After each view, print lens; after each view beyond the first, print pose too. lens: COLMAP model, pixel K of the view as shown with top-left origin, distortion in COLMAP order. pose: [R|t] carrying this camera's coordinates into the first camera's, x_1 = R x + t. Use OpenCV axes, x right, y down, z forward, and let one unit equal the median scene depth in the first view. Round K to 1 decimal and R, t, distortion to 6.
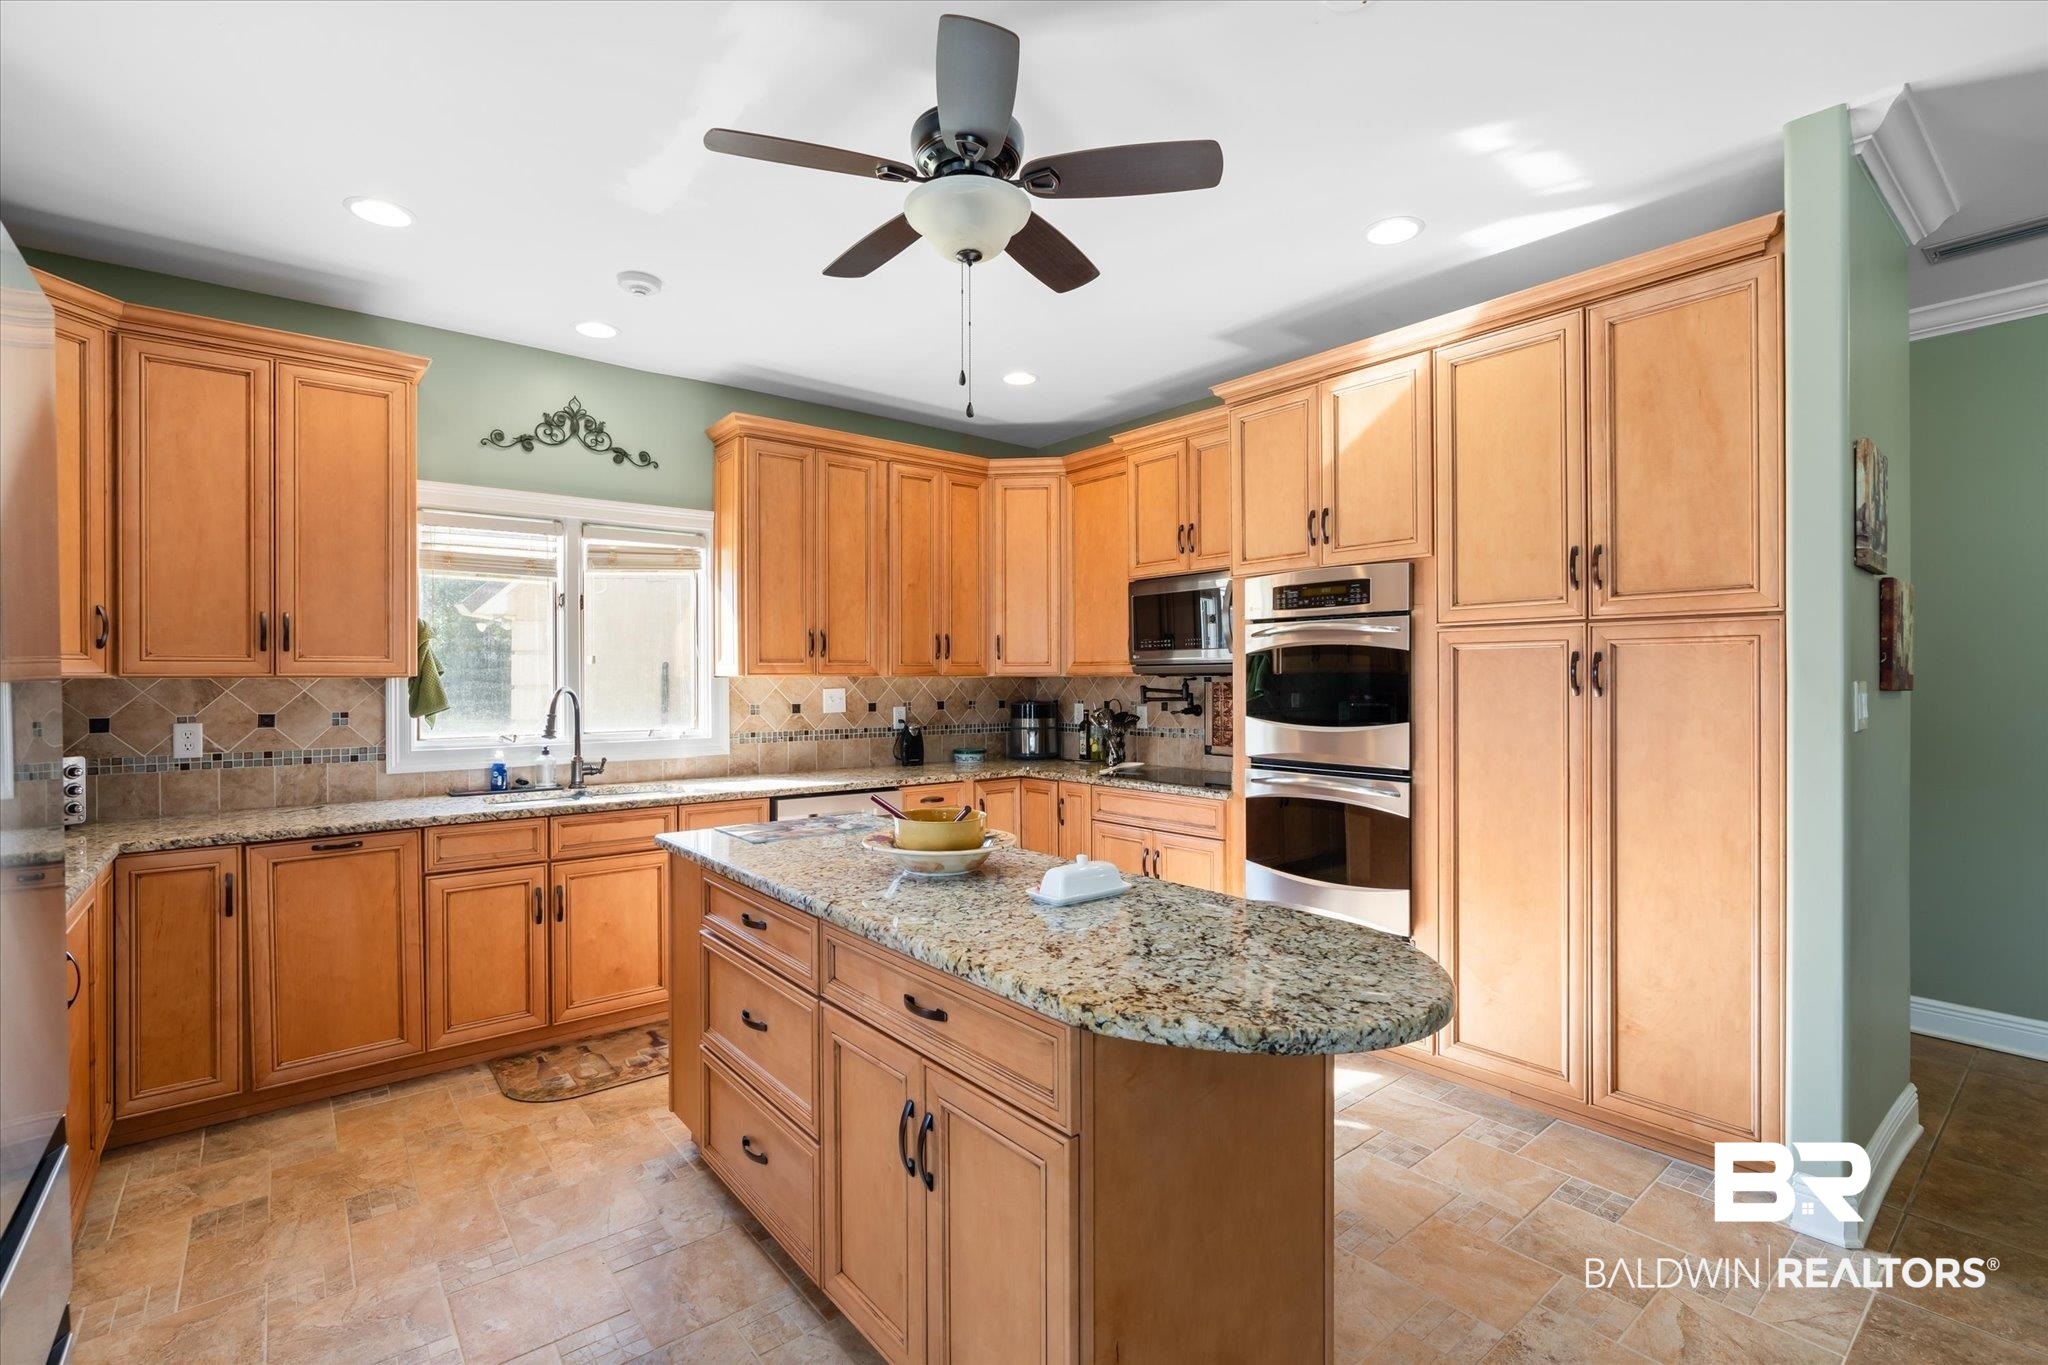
lens RADIAL K [[932.7, 0, 1012.4], [0, 932.7, 682.1], [0, 0, 1]] dist [-0.006272, 0.000688]
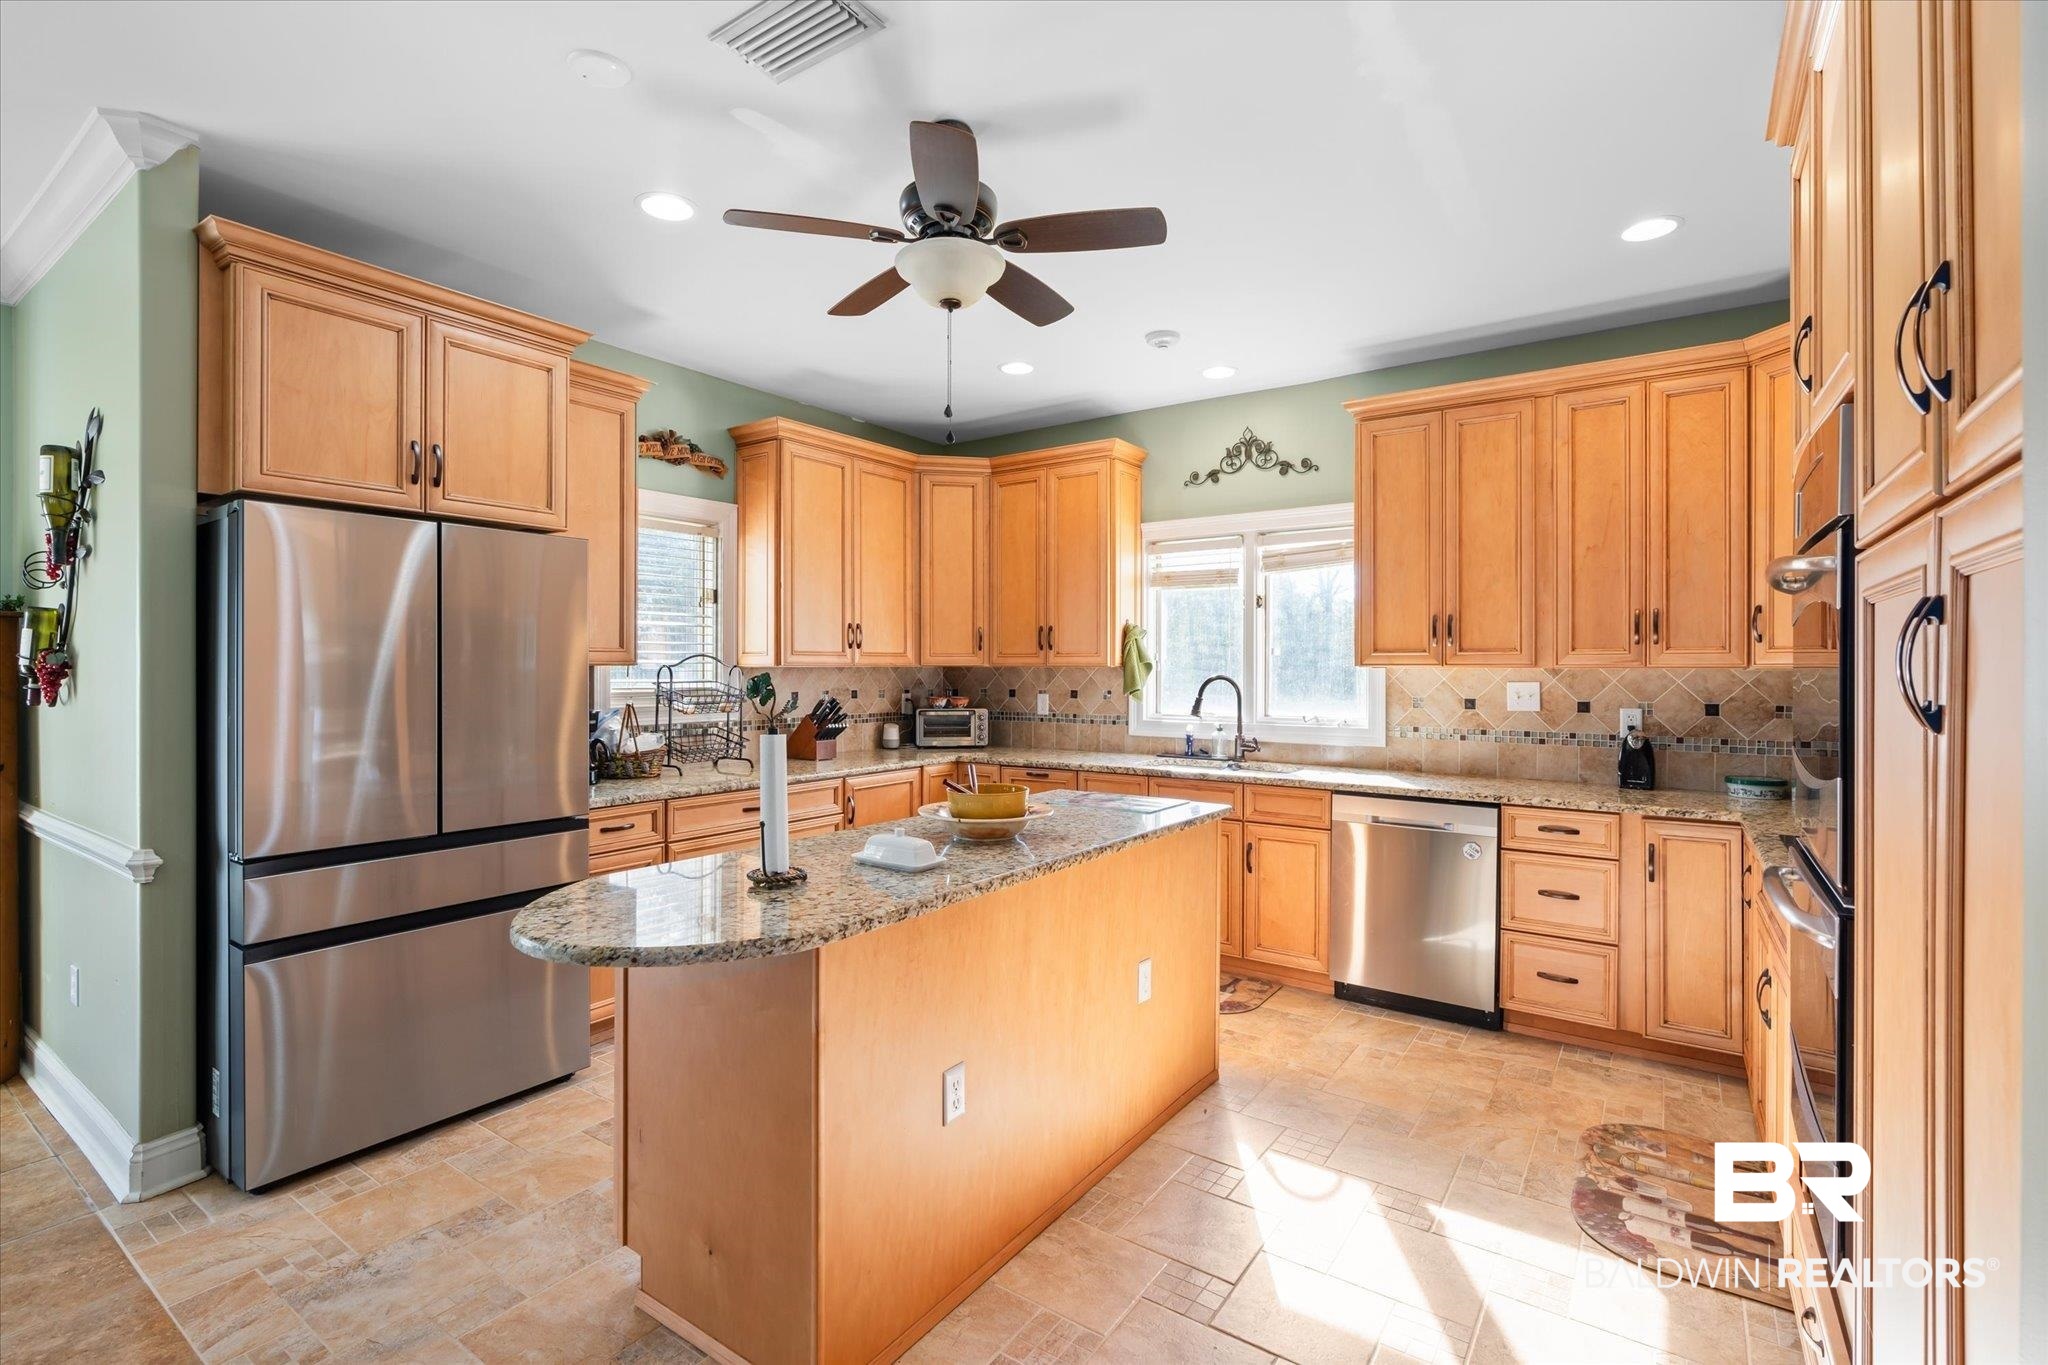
lens RADIAL K [[932.7, 0, 1026.8], [0, 932.7, 667.5], [0, 0, 1]] dist [-0.006272, 0.000688]
pose [[0.276909, 0.002497, -0.960893, 0.575938], [-0.009360, 0.999956, -0.000098, -0.002091], [0.960850, 0.009021, 0.276921, 0.409393]]
